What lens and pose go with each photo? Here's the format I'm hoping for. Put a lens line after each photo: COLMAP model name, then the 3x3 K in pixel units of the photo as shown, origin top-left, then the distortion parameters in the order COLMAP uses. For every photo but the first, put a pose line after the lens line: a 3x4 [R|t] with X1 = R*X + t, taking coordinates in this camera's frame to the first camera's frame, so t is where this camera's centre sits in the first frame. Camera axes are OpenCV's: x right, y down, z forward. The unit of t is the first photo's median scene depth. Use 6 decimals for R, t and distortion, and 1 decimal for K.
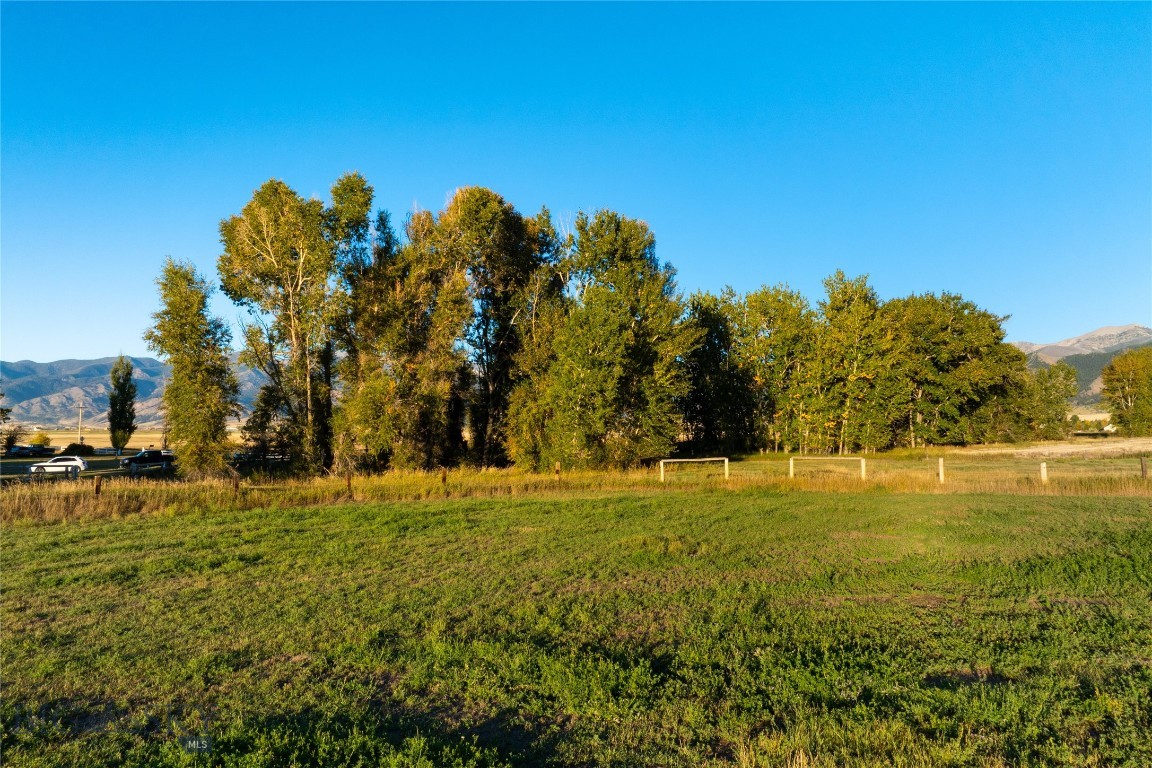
lens RADIAL K [[804.1, 0, 576.5], [0, 804.1, 357.1], [0, 0, 1]] dist [-0.040239, -0.002319]
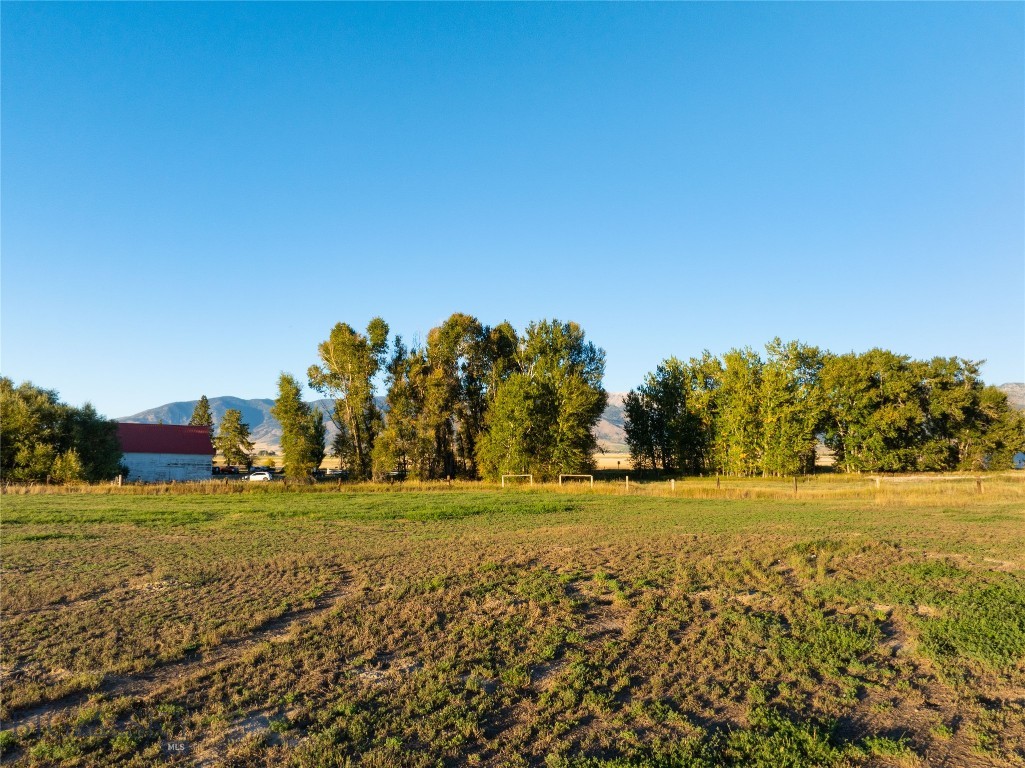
lens RADIAL K [[721.2, 0, 517.4], [0, 721.2, 383.9], [0, 0, 1]] dist [-0.038716, 0.003894]
pose [[0.952251, -0.025709, -0.304233, 0.476997], [0.022836, 0.999655, -0.012999, -0.045087], [0.304462, 0.005431, 0.952509, -0.428870]]
